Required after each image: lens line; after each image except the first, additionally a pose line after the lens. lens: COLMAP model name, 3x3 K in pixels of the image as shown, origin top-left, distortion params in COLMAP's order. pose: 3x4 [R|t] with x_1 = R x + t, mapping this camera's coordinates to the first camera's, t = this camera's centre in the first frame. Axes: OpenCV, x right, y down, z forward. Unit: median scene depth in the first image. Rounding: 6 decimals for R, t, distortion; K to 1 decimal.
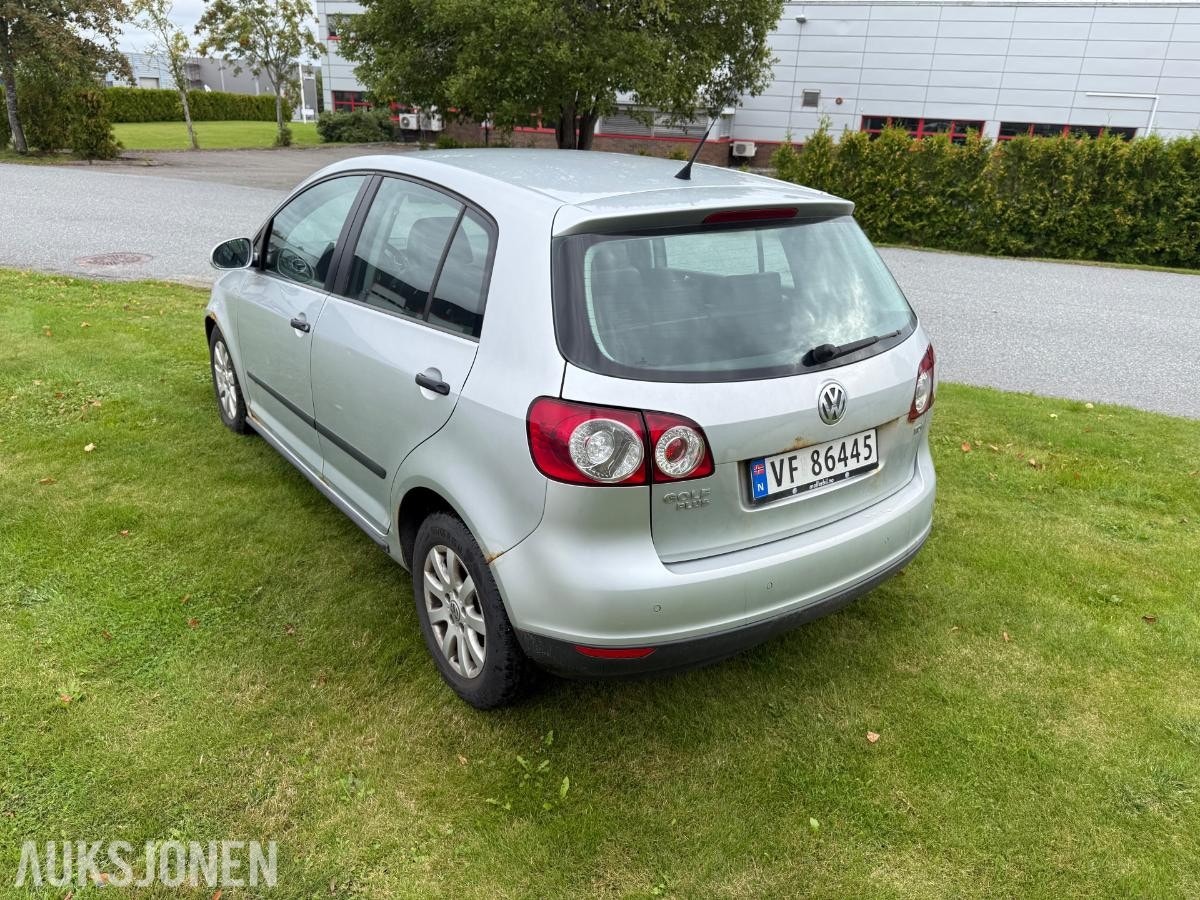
lens RADIAL K [[858.3, 0, 595.9], [0, 858.3, 454.8], [0, 0, 1]] dist [0.020188, -0.026195]
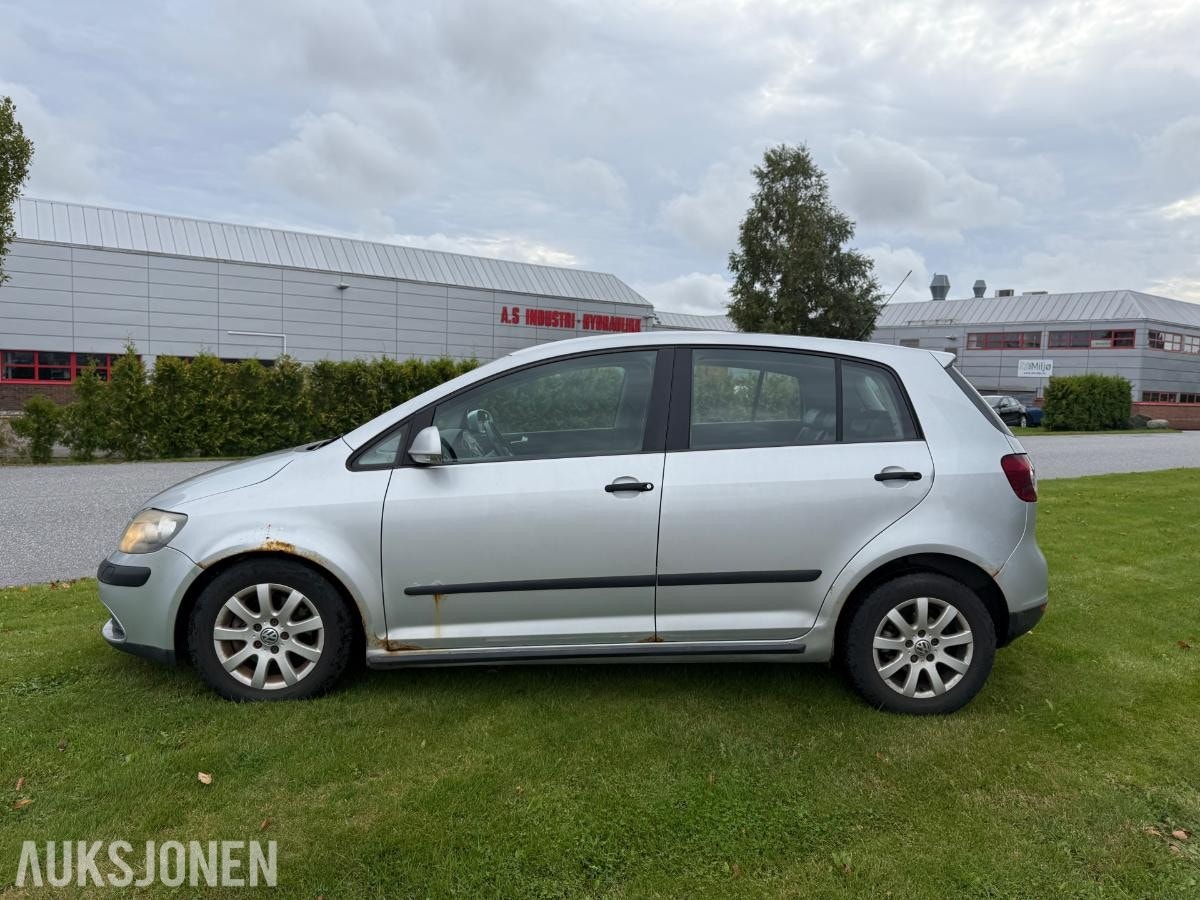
lens RADIAL K [[858.3, 0, 596.9], [0, 858.3, 455.9], [0, 0, 1]] dist [0.020188, -0.026195]
pose [[0.537180, -0.096428, 0.837938, -1.249182], [0.309262, 0.946774, -0.089307, -0.111039], [-0.784726, 0.307116, 0.538409, 0.487816]]
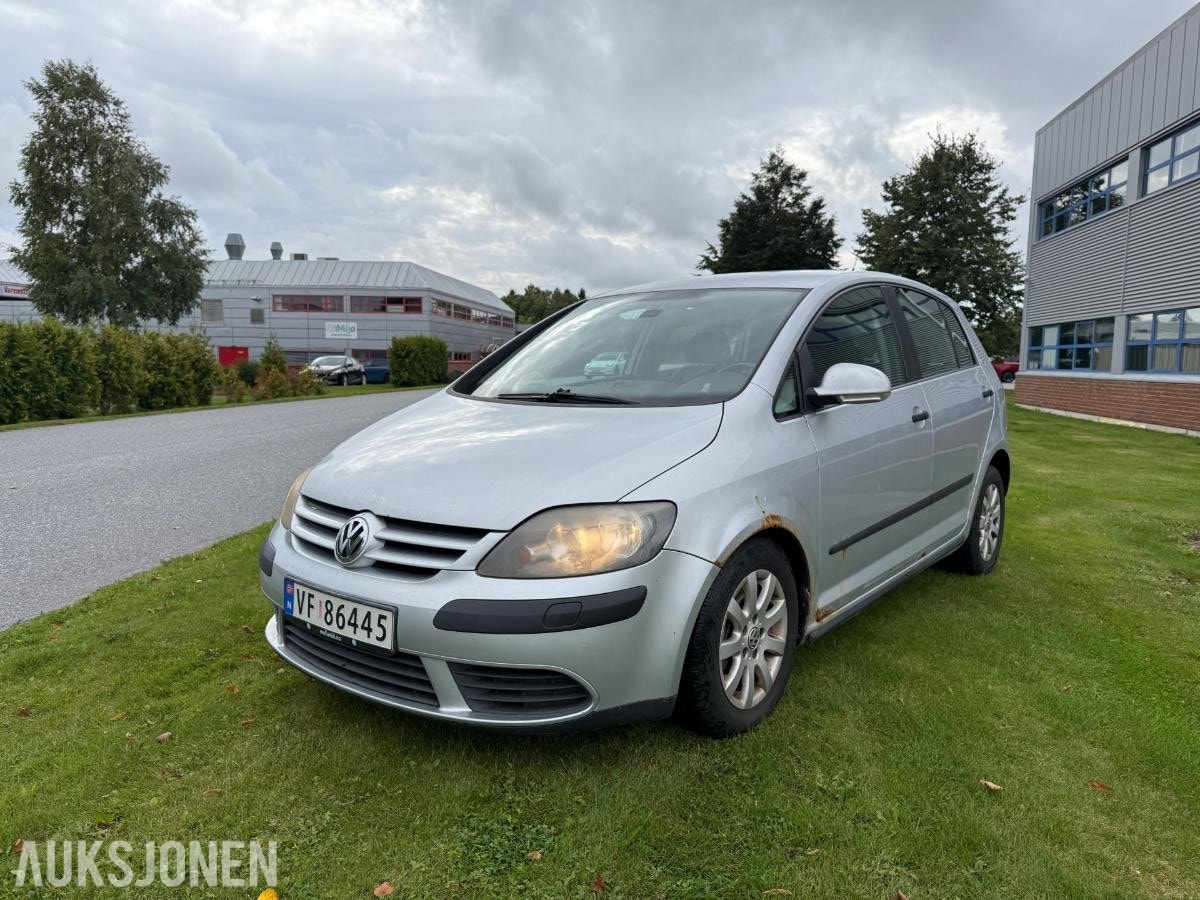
lens RADIAL K [[858.3, 0, 596.5], [0, 858.3, 453.4], [0, 0, 1]] dist [0.020188, -0.026195]
pose [[-0.264532, -0.144910, 0.953427, -1.317629], [0.339650, 0.911300, 0.232745, -0.518016], [-0.902585, 0.385400, -0.191850, 1.649057]]
